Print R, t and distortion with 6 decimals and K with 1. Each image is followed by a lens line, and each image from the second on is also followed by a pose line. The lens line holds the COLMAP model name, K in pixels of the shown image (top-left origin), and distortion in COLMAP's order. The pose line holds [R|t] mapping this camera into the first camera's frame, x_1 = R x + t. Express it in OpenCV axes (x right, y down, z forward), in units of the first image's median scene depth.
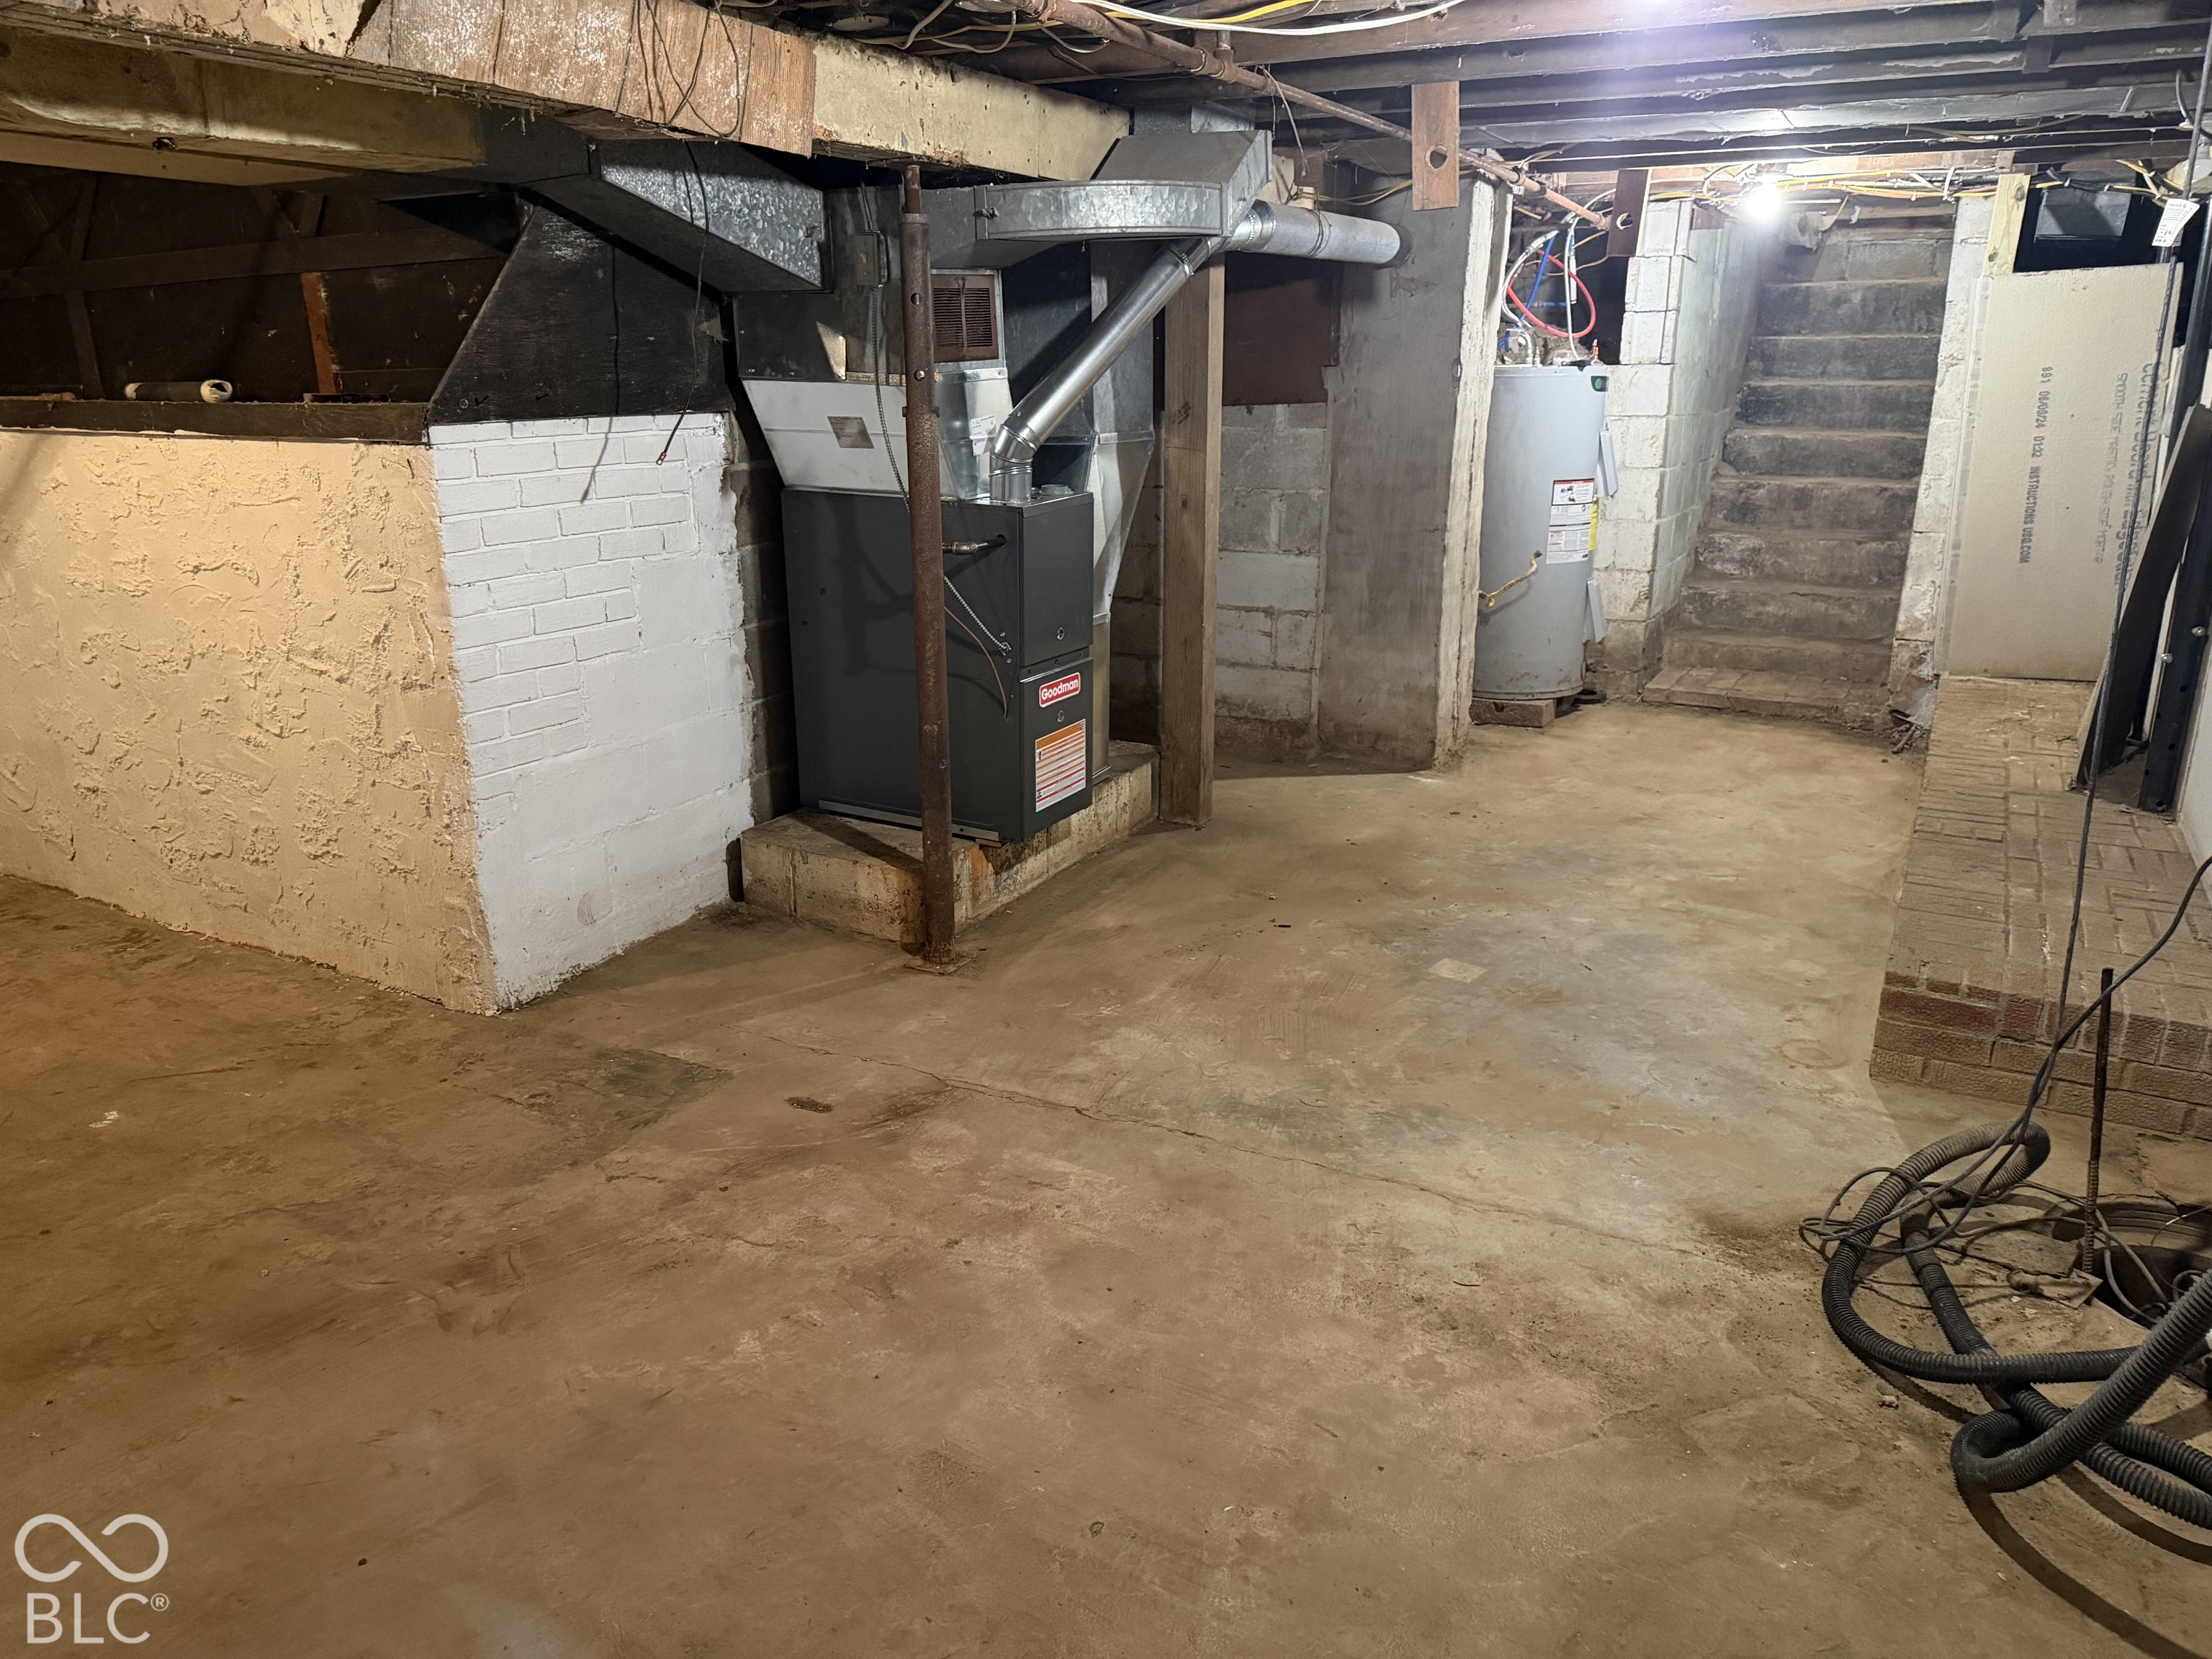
lens RADIAL K [[1564.5, 0, 1106.9], [0, 1564.5, 819.6], [0, 0, 1]] dist [0.020519, -0.030216]
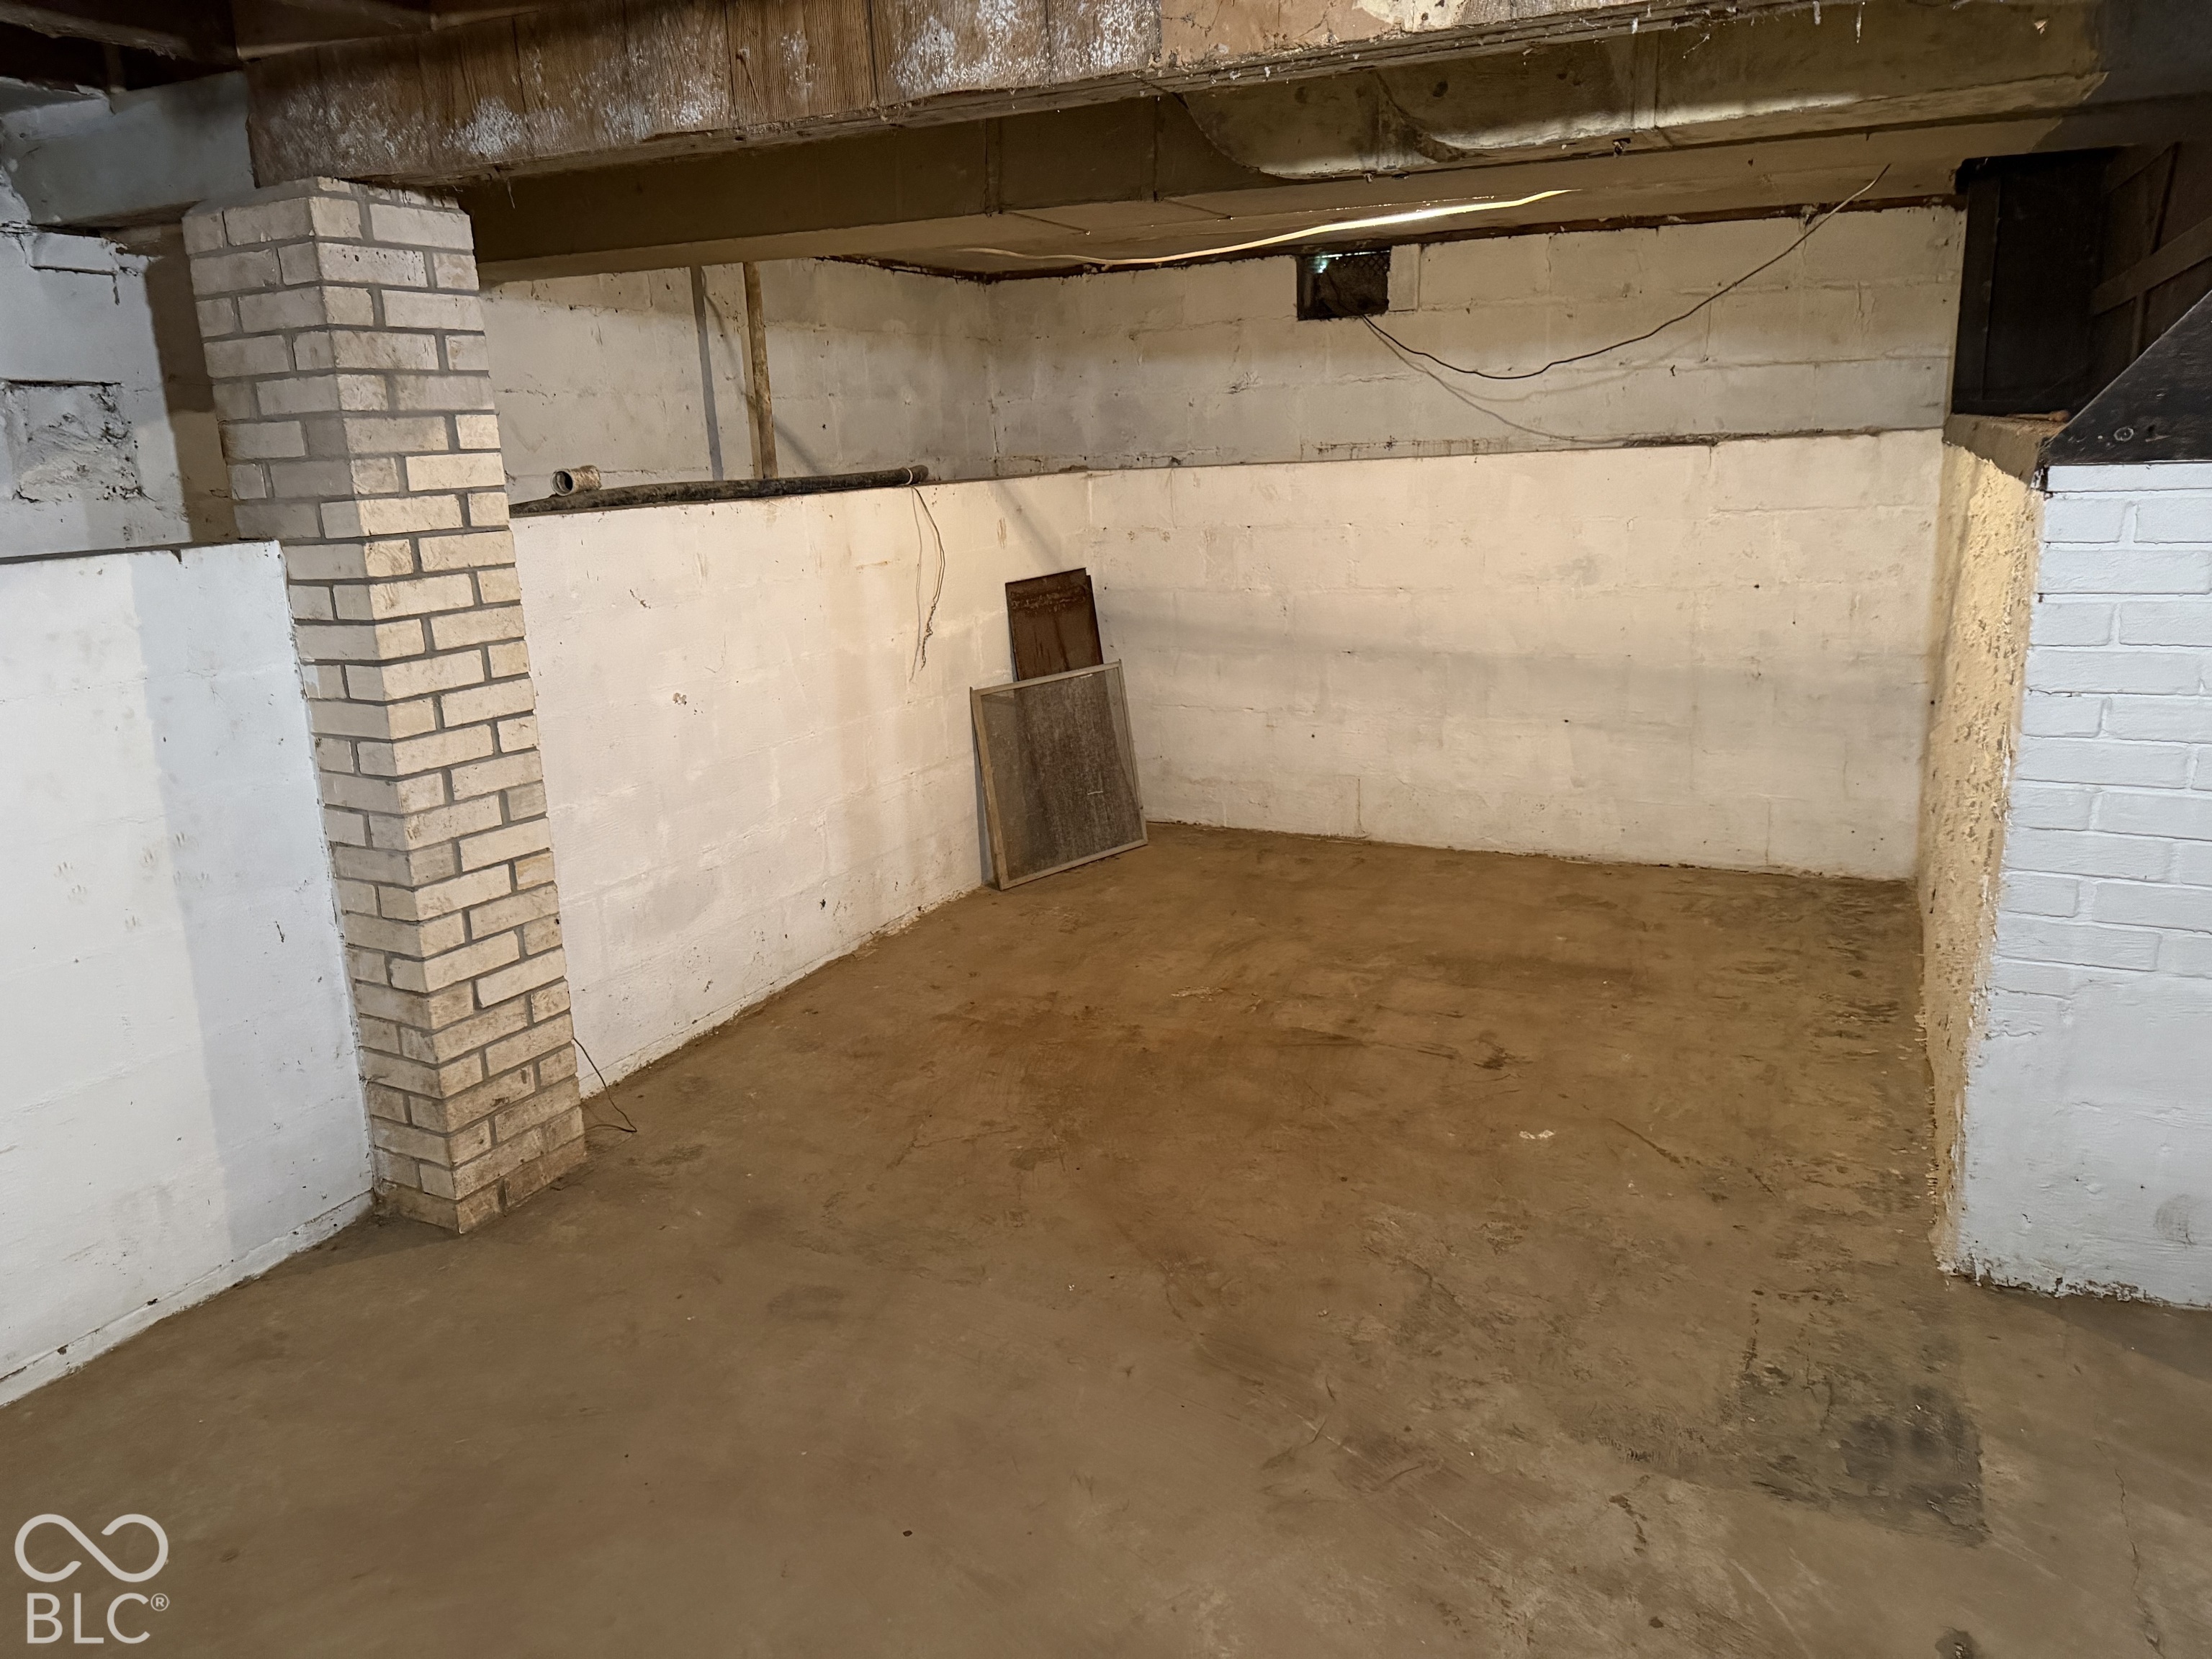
lens RADIAL K [[1564.5, 0, 1106.9], [0, 1564.5, 819.6], [0, 0, 1]] dist [0.020519, -0.030216]
pose [[0.041497, 0.248886, -0.967643, 0.293348], [-0.248168, 0.940695, 0.231312, -0.173737], [0.967828, 0.230539, 0.100802, 0.605762]]
